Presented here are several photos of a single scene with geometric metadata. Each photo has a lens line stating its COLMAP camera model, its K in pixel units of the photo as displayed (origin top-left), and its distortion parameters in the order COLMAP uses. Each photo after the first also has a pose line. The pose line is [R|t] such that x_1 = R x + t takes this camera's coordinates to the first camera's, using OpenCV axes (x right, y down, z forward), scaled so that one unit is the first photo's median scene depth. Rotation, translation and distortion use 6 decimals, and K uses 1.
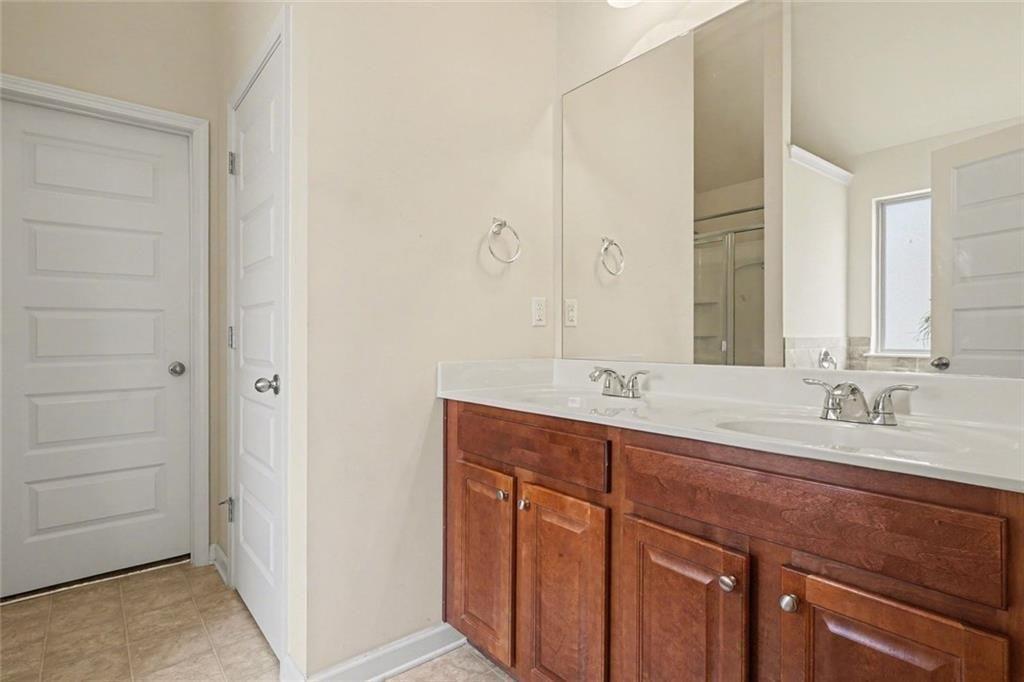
lens RADIAL K [[514.5, 0, 511.8], [0, 514.5, 343.2], [0, 0, 1]] dist [-0.003717, -0.000251]
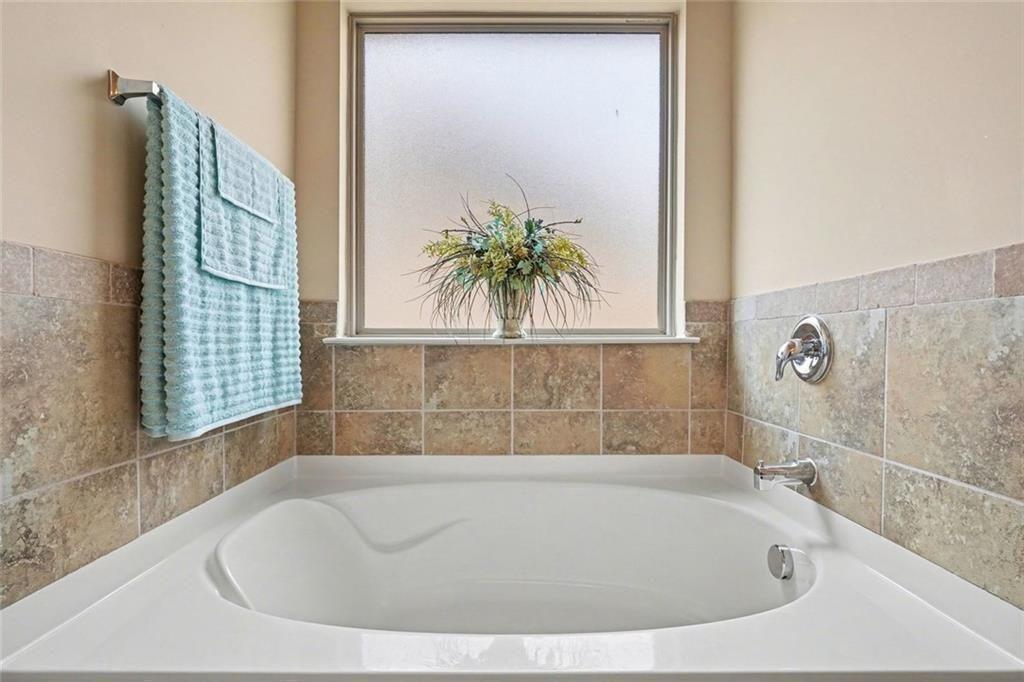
lens RADIAL K [[514.5, 0, 511.6], [0, 514.5, 340.8], [0, 0, 1]] dist [-0.003717, -0.000251]
pose [[0.621083, -0.016704, 0.783567, 0.456836], [0.006225, 0.999846, 0.016380, 0.016179], [-0.783720, -0.005296, 0.621092, 0.625345]]
